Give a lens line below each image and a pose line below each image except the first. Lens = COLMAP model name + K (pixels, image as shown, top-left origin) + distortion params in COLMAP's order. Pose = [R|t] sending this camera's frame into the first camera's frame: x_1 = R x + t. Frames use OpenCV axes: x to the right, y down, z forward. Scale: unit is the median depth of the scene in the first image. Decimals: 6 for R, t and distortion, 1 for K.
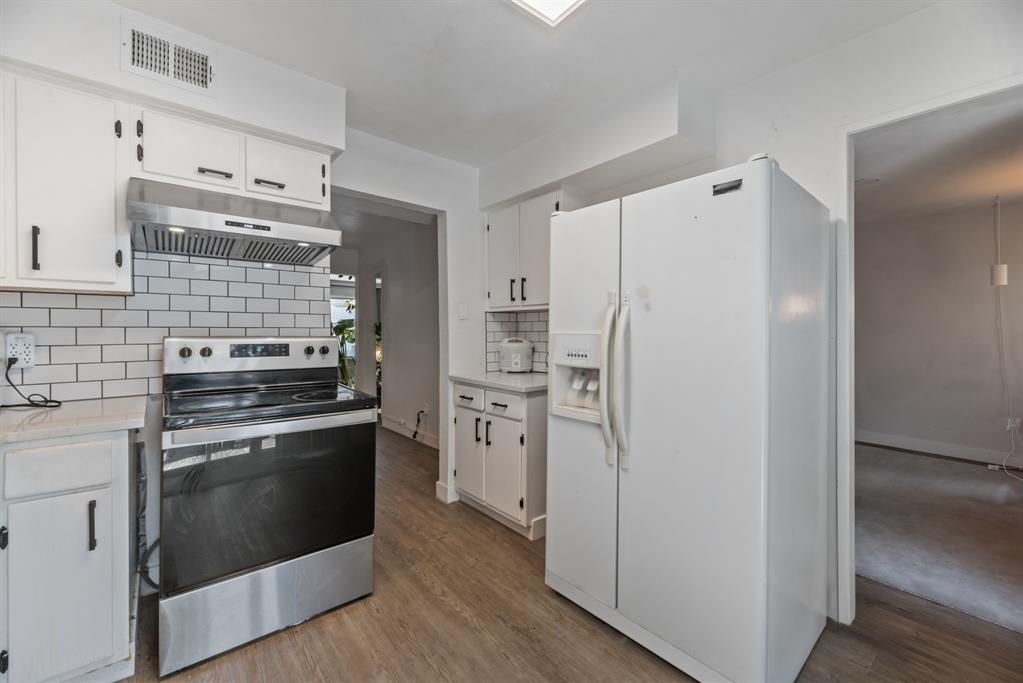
lens RADIAL K [[418.6, 0, 516.1], [0, 418.6, 333.2], [0, 0, 1]] dist [-0.002010, -0.000342]
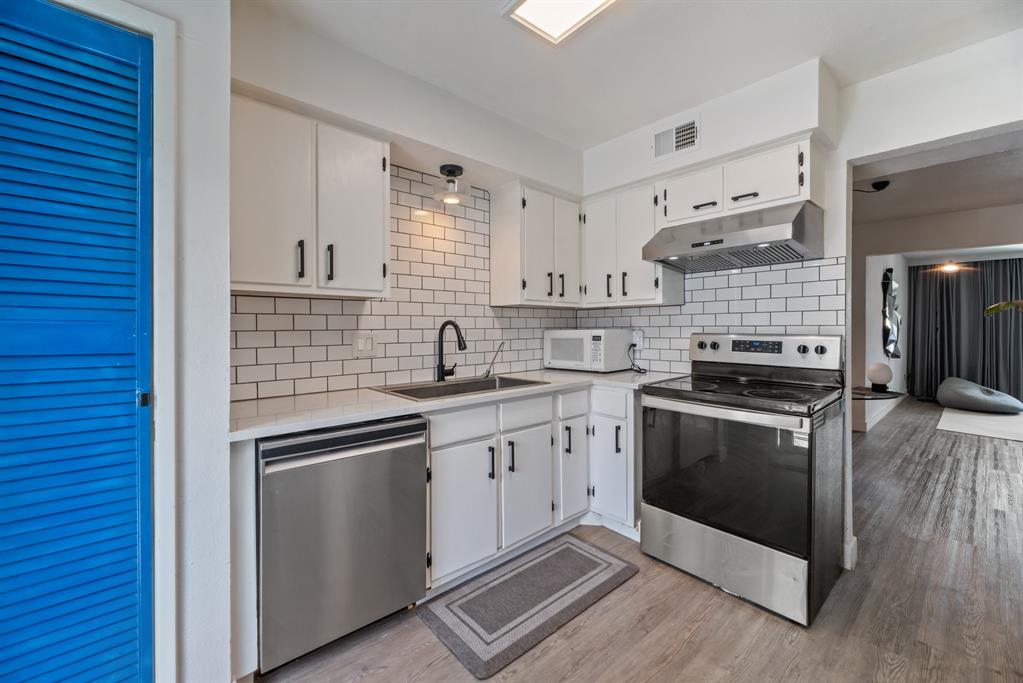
lens RADIAL K [[418.6, 0, 515.2], [0, 418.6, 334.7], [0, 0, 1]] dist [-0.002010, -0.000342]
pose [[0.014357, 0.009909, -0.999848, 0.575910], [-0.006891, 0.999928, 0.009811, 0.004030], [0.999873, 0.006749, 0.014425, 0.415970]]
